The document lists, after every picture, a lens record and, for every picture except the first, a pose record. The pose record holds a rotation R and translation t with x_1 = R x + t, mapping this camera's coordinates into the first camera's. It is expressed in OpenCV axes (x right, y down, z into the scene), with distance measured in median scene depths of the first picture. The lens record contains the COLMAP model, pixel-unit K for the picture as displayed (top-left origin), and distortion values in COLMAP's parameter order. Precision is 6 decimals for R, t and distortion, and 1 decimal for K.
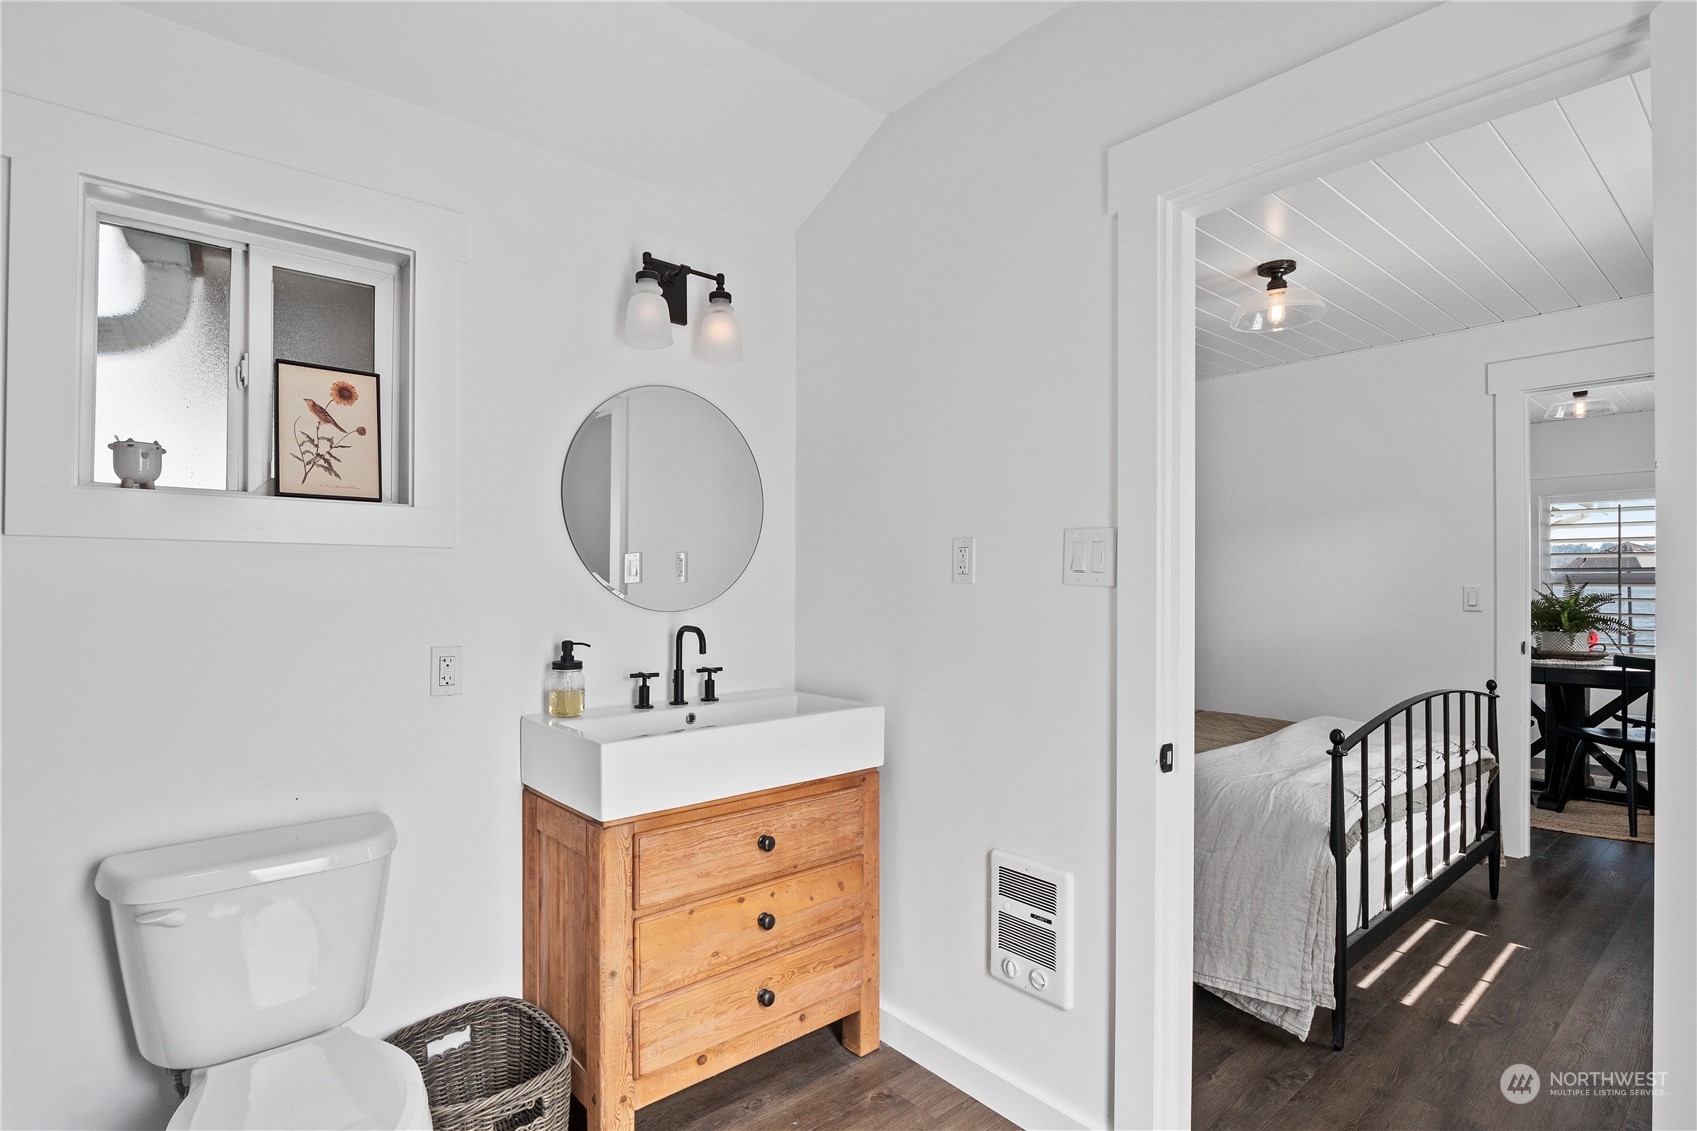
lens RADIAL K [[831.4, 0, 842.9], [0, 831.4, 574.1], [0, 0, 1]] dist [-0.013901, -0.001822]
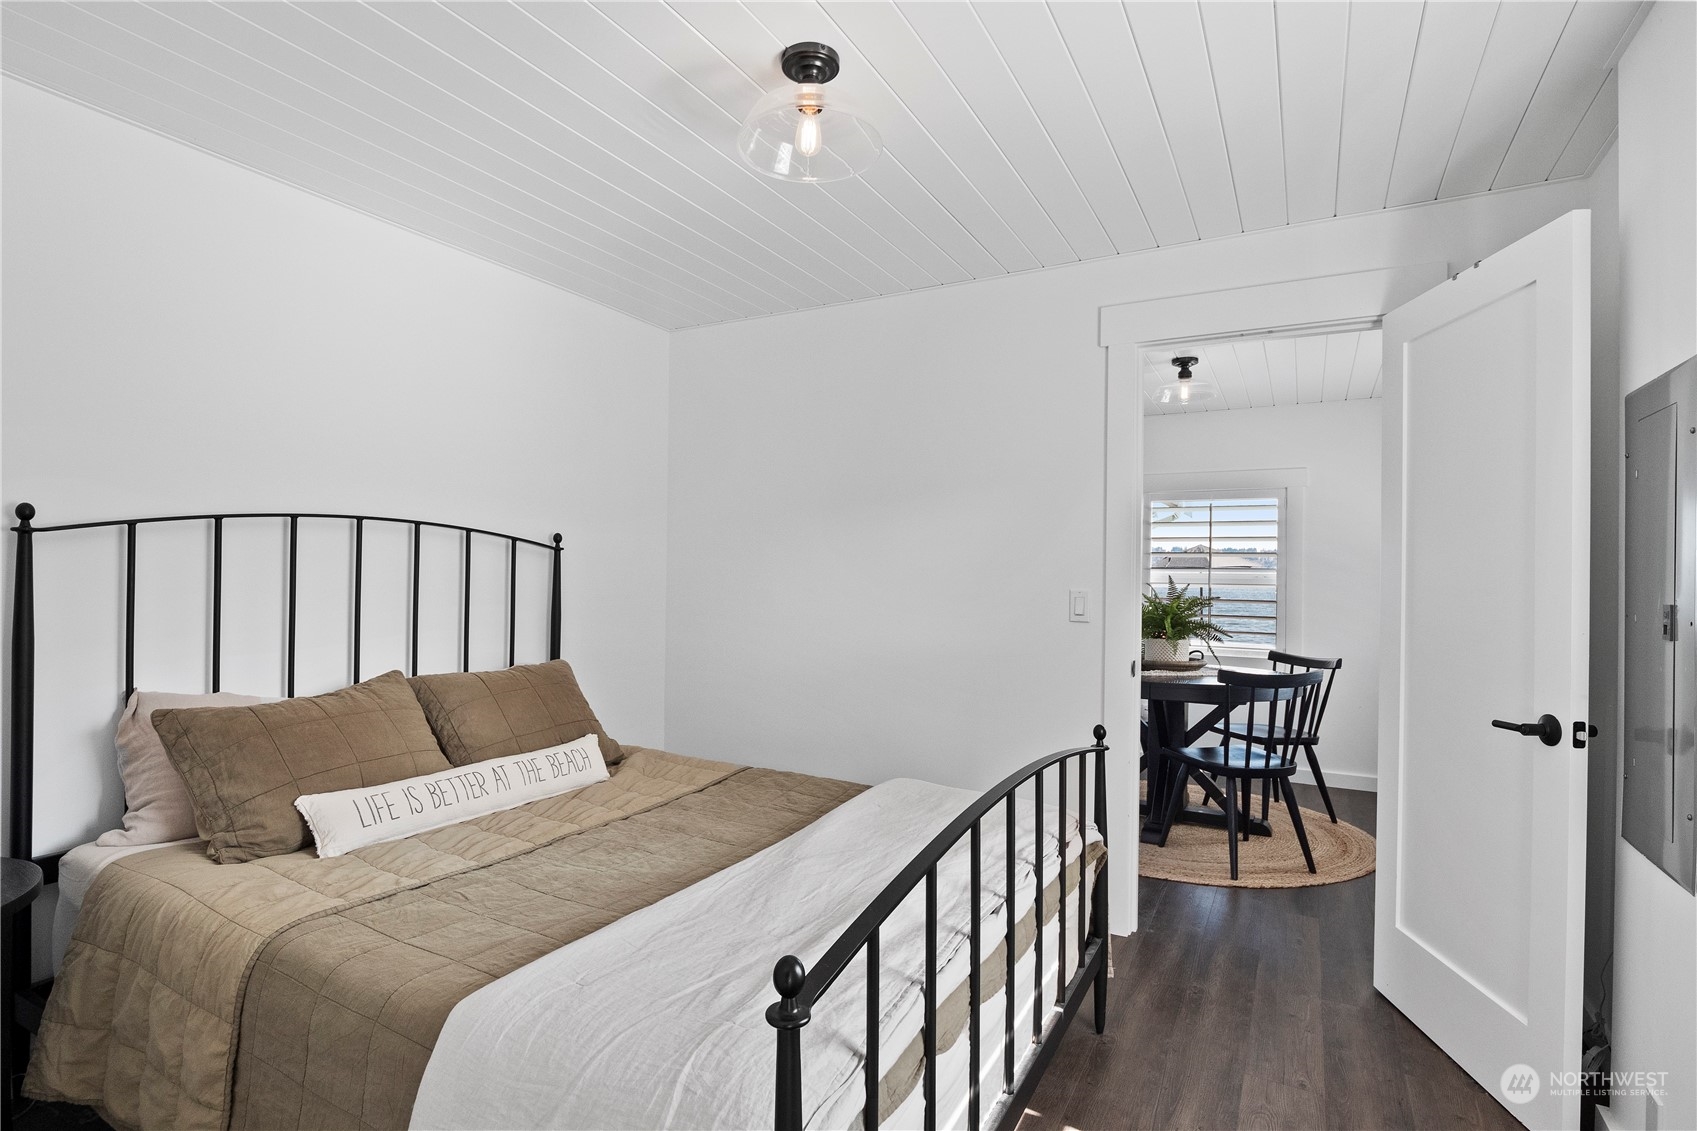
lens RADIAL K [[831.4, 0, 842.9], [0, 831.4, 574.1], [0, 0, 1]] dist [-0.013901, -0.001822]
pose [[0.932783, 0.007902, 0.360352, 0.272107], [-0.011069, 0.999916, 0.006725, -0.003581], [-0.360269, -0.010262, 0.932792, 0.349479]]
